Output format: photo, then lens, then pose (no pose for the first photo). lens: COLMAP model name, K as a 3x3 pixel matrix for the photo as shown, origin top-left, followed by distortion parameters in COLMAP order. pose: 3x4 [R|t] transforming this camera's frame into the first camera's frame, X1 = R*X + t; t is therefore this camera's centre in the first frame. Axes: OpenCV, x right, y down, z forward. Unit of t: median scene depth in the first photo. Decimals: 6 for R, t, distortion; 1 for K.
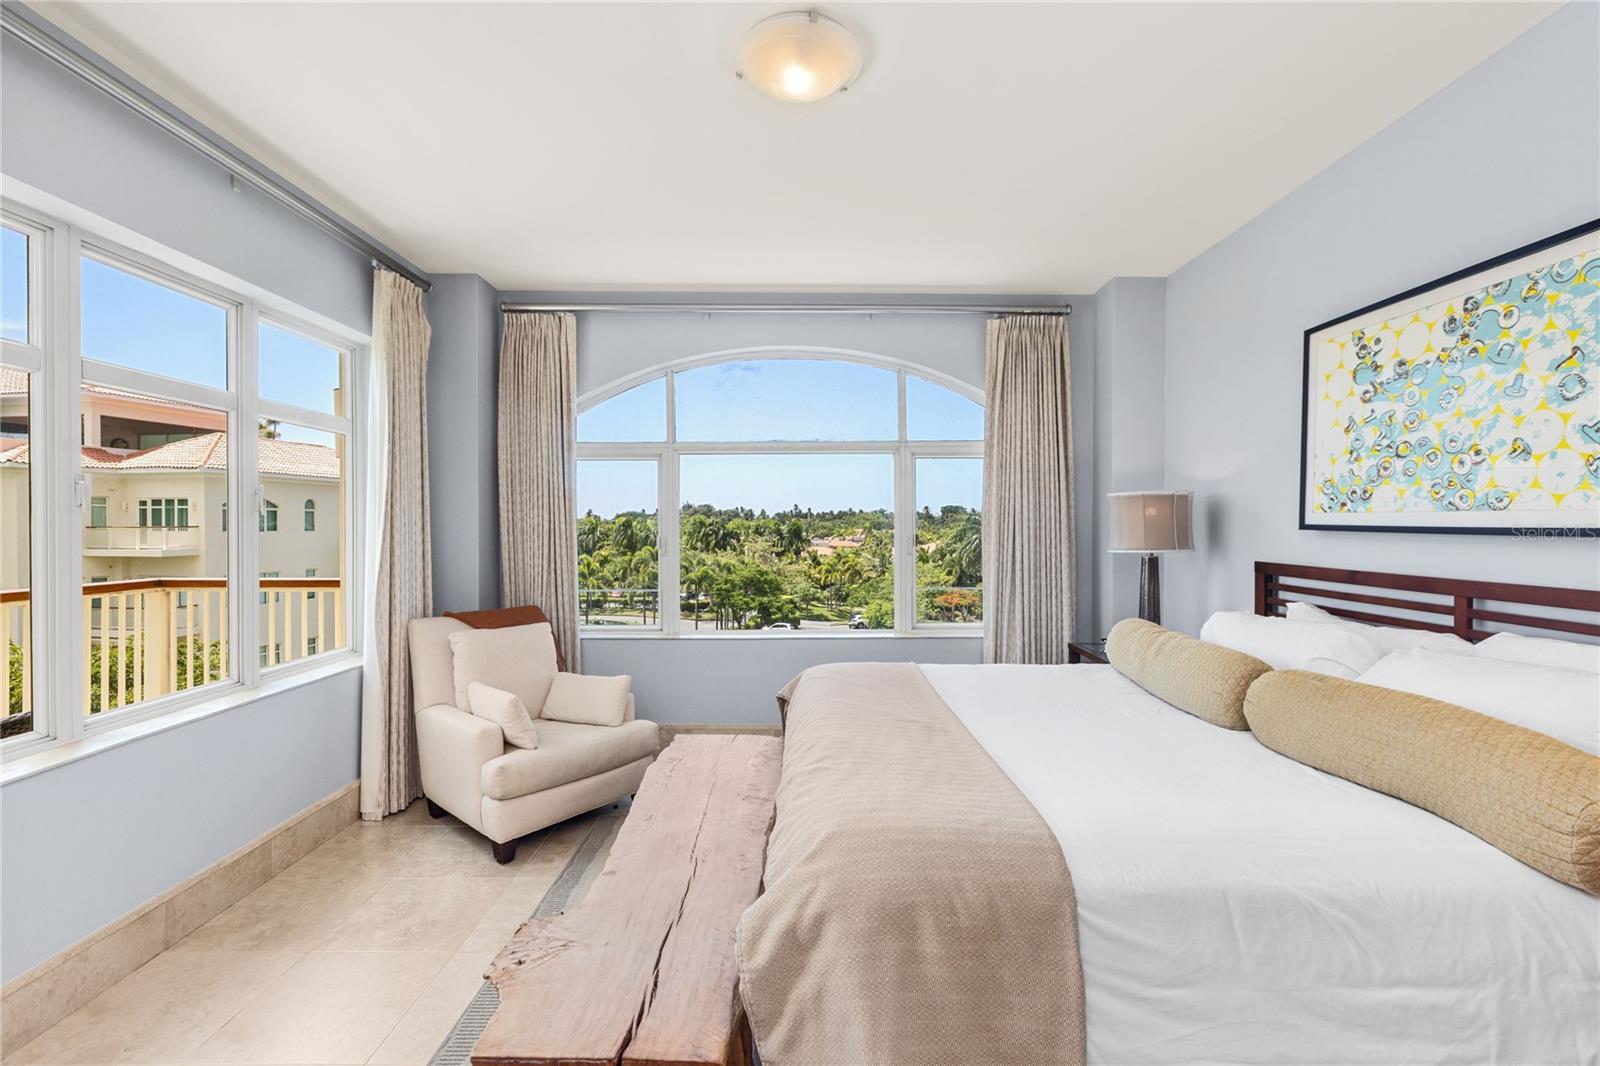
lens RADIAL K [[730.1, 0, 801.1], [0, 730.1, 531.2], [0, 0, 1]] dist [-0.000308, 0.000826]
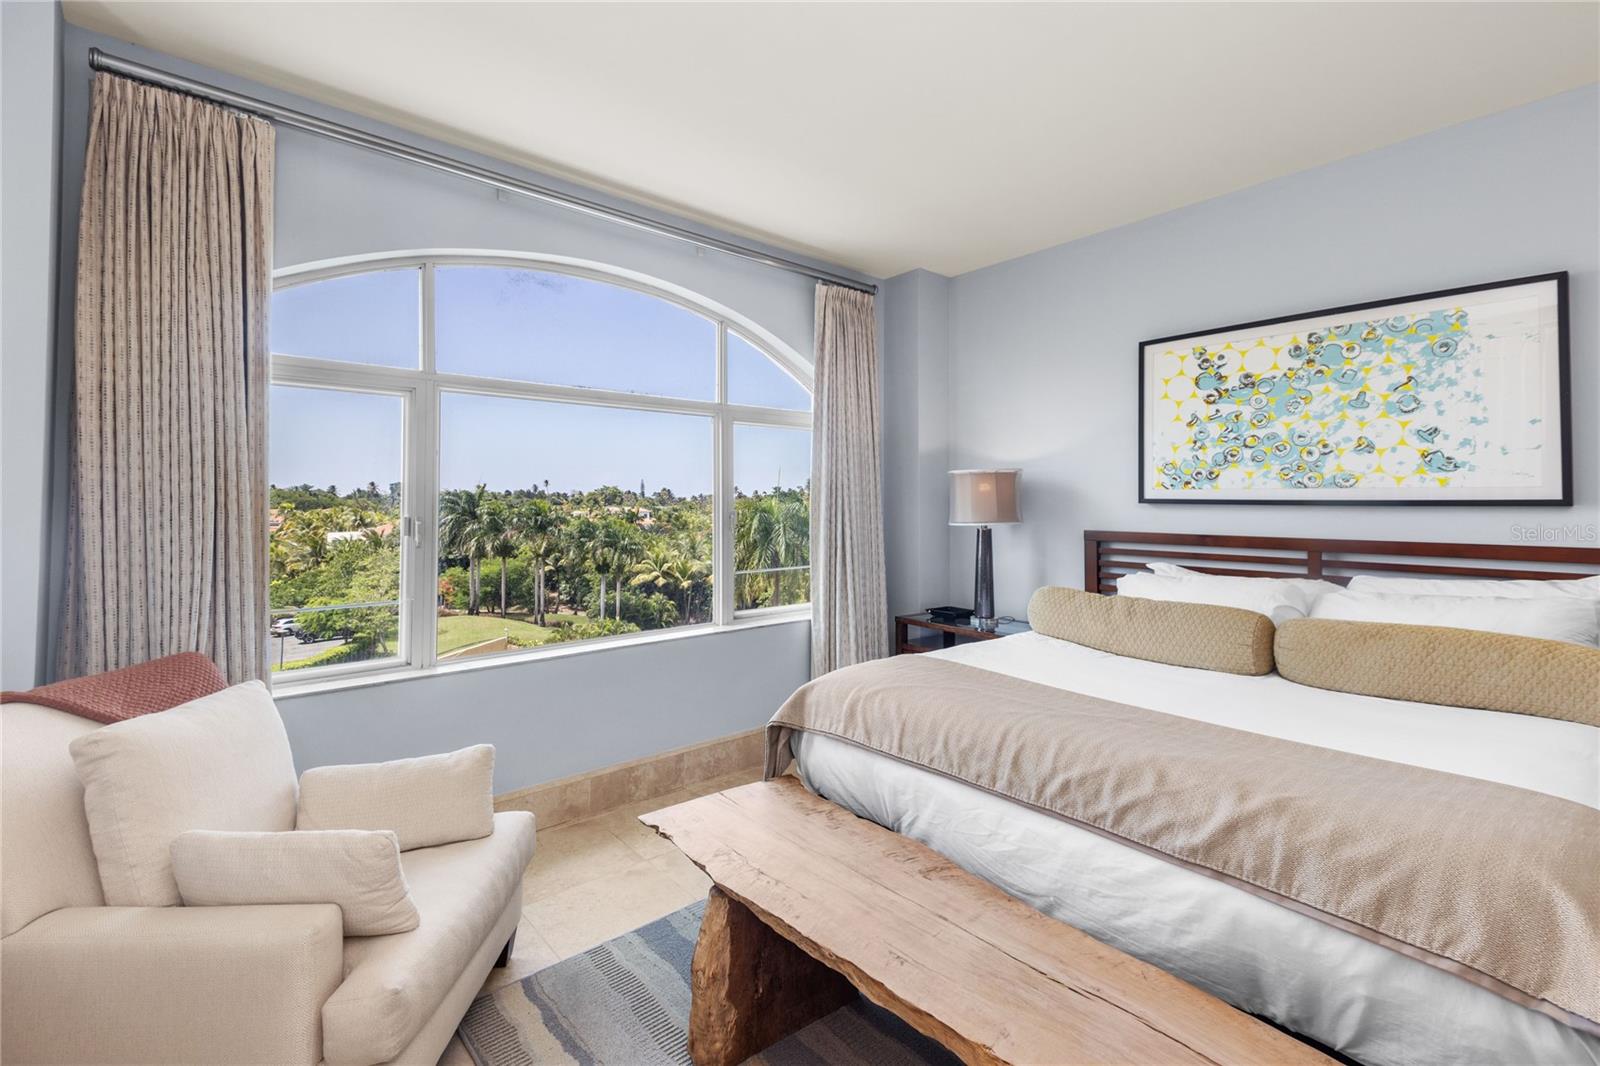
lens RADIAL K [[726.4, 0, 826.9], [0, 726.4, 482.6], [0, 0, 1]] dist [0.036044, -0.000159]
pose [[0.757636, 0.020420, 0.652358, -0.616522], [0.005371, 0.999282, -0.037517, 0.007518], [-0.652656, 0.031928, 0.756982, 0.499975]]
